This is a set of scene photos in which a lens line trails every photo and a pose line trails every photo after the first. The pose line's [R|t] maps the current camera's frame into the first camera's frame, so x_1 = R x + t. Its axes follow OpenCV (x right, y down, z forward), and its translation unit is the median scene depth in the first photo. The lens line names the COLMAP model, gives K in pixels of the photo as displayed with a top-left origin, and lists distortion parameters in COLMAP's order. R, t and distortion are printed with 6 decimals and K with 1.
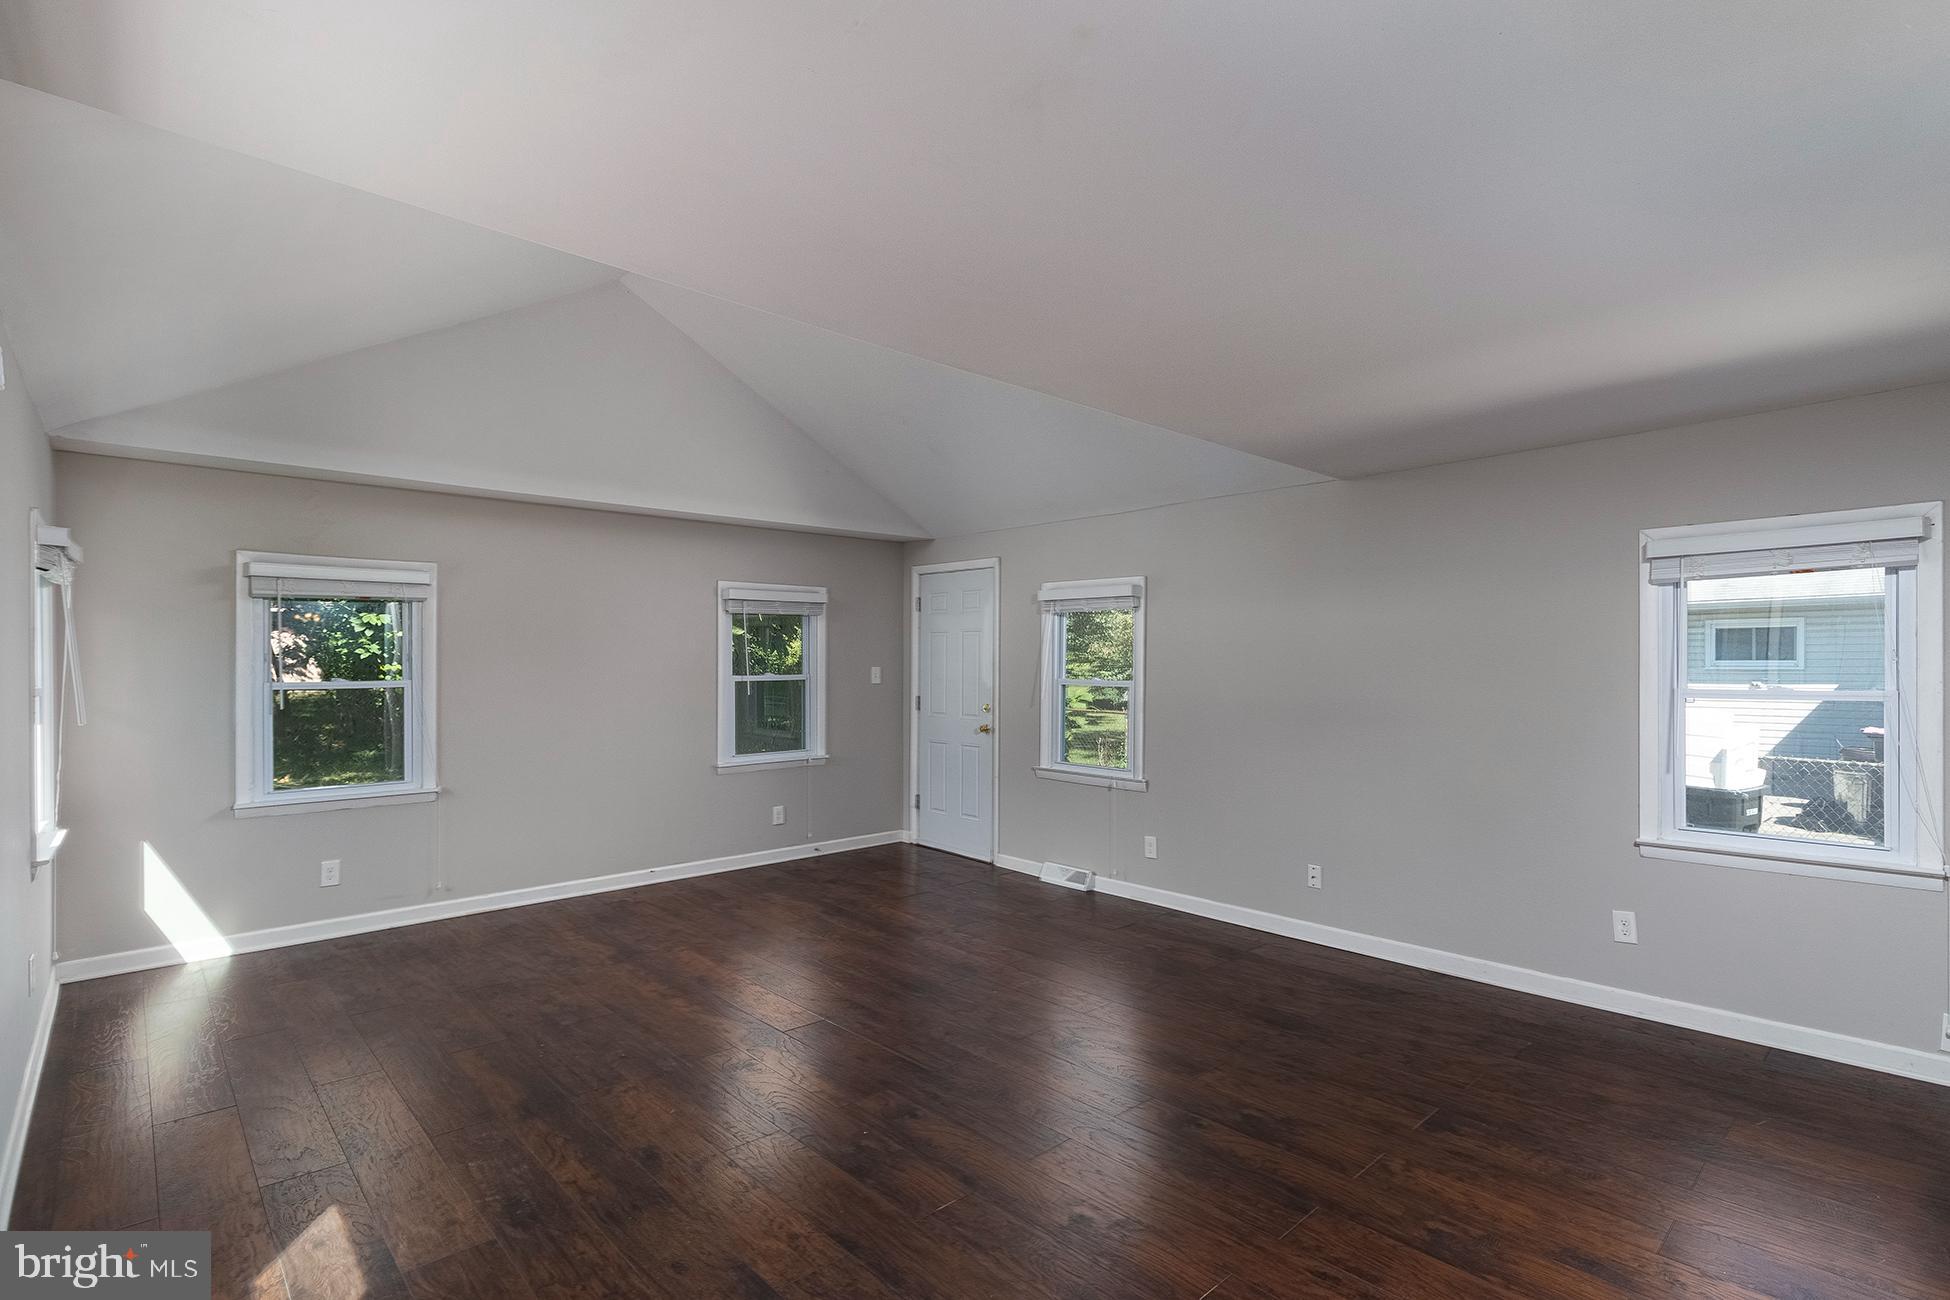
lens RADIAL K [[927.6, 0, 975.0], [0, 927.6, 650.0], [0, 0, 1]] dist [-0.002838, -0.000741]
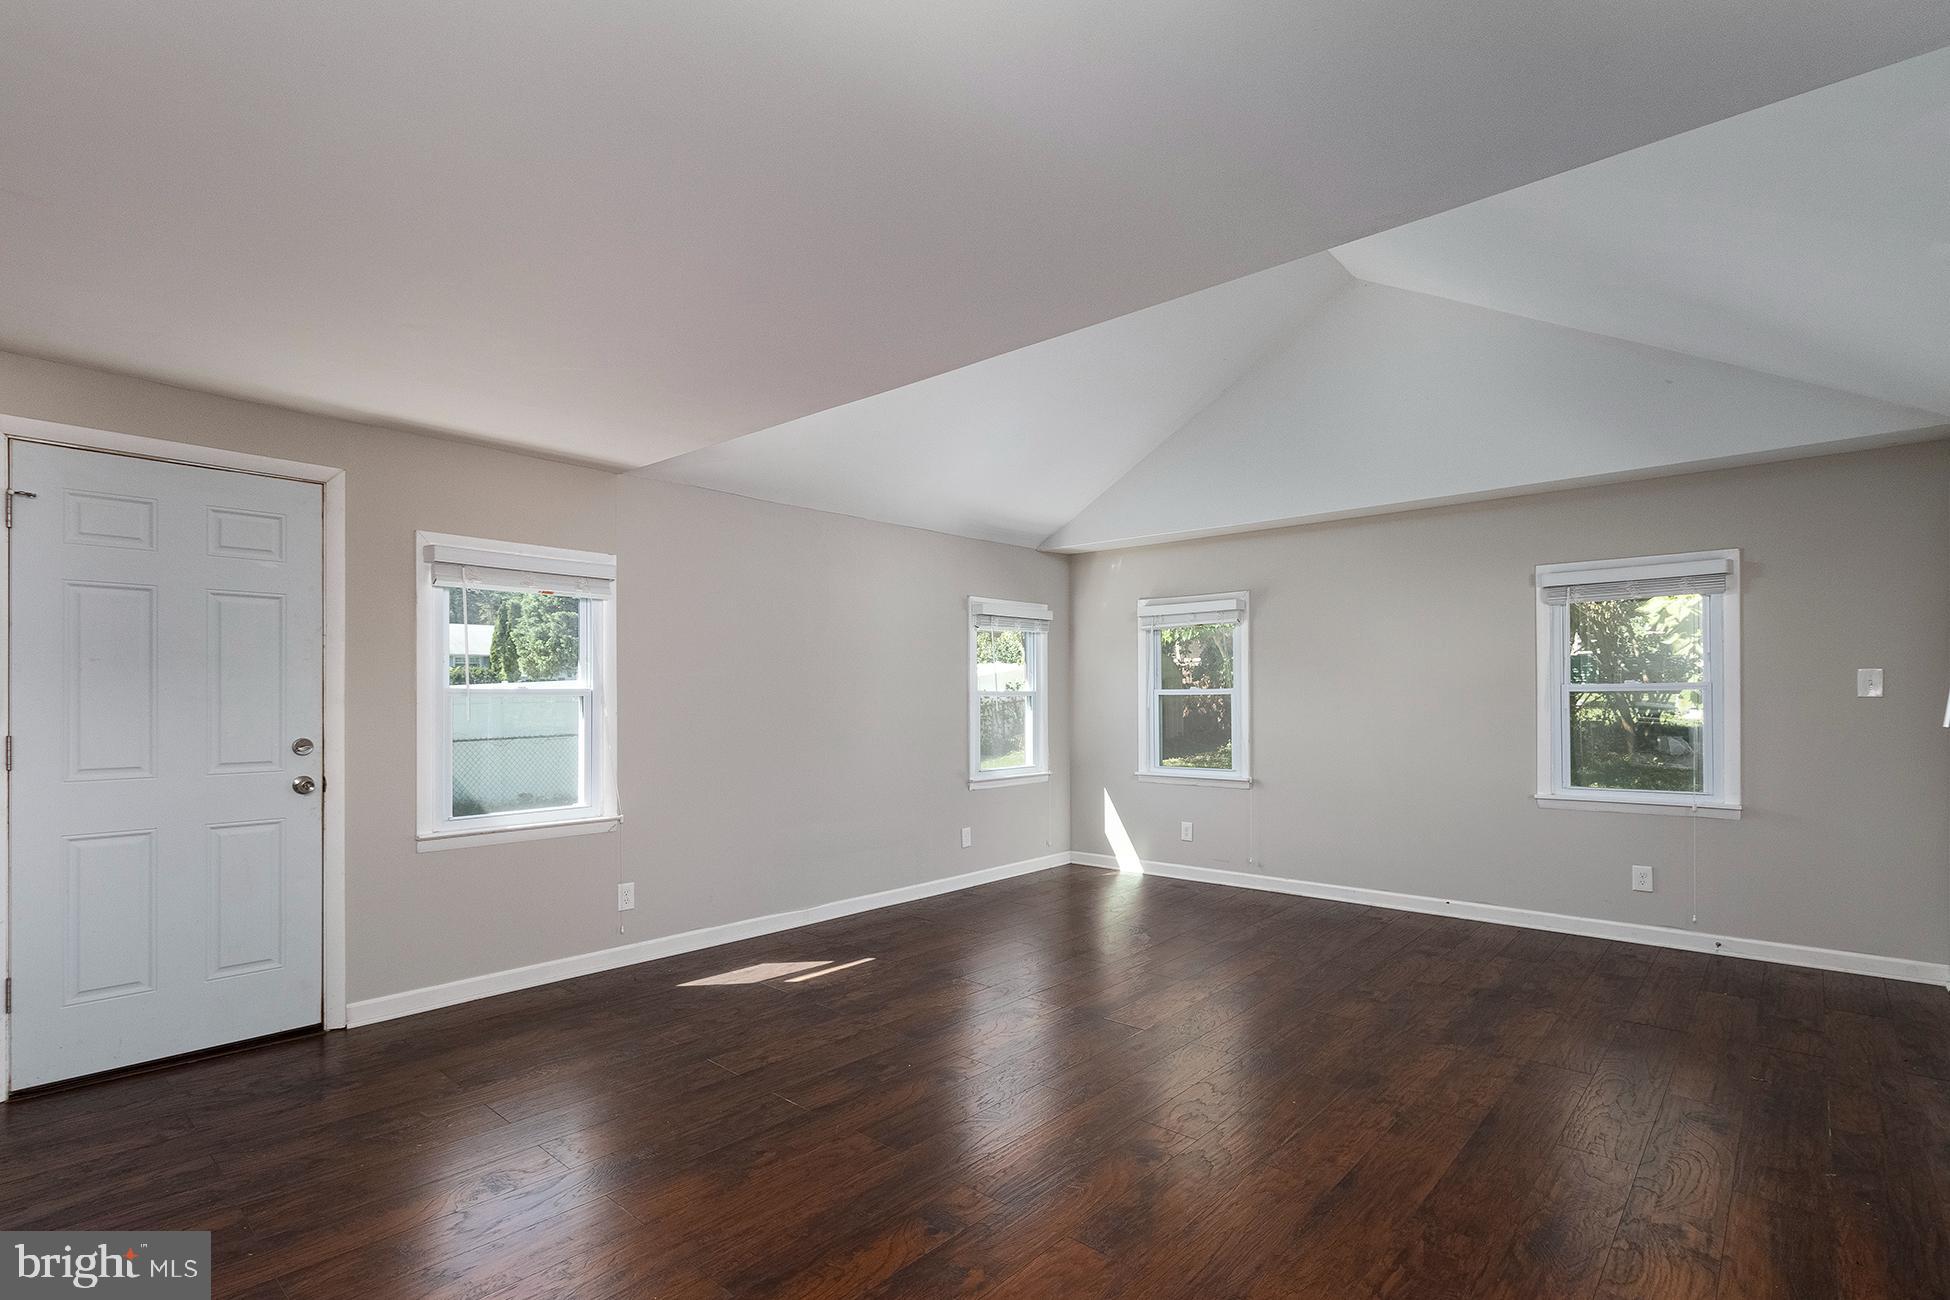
lens RADIAL K [[911.6, 0, 969.0], [0, 911.6, 680.0], [0, 0, 1]] dist [-0.001044, -0.000069]
pose [[0.094160, -0.014945, -0.995445, 0.523600], [0.020807, 0.999698, -0.013040, 0.027589], [0.995340, -0.019484, 0.094443, 0.495283]]
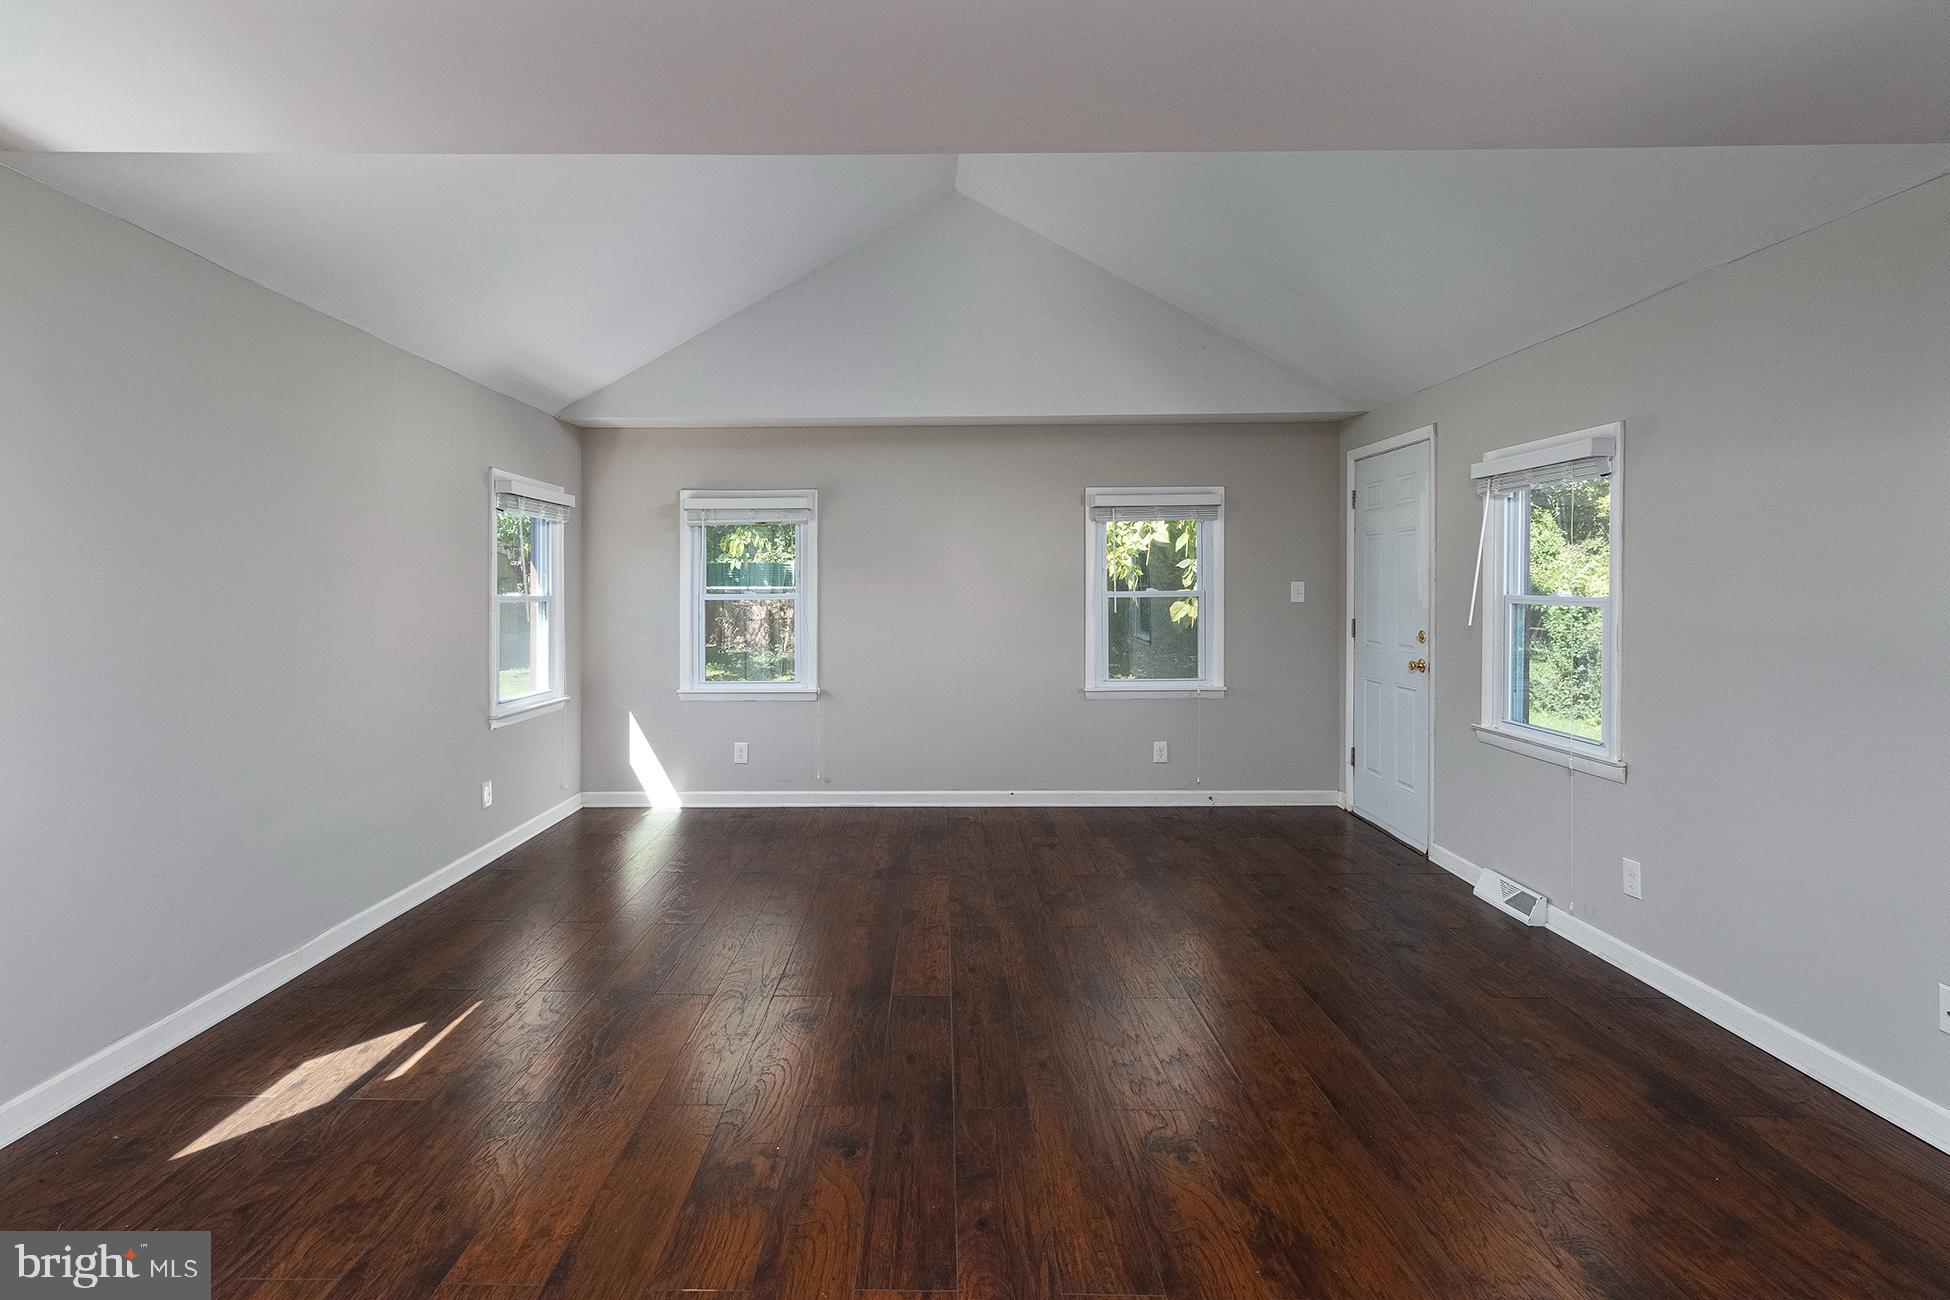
lens RADIAL K [[920.0, 0, 920.9], [0, 920.0, 578.7], [0, 0, 1]] dist [-0.000725, -0.000223]
pose [[0.722934, -0.010891, -0.690831, 0.264374], [0.012458, 0.999919, -0.002727, 0.017962], [0.690805, -0.006635, 0.723011, 0.262492]]
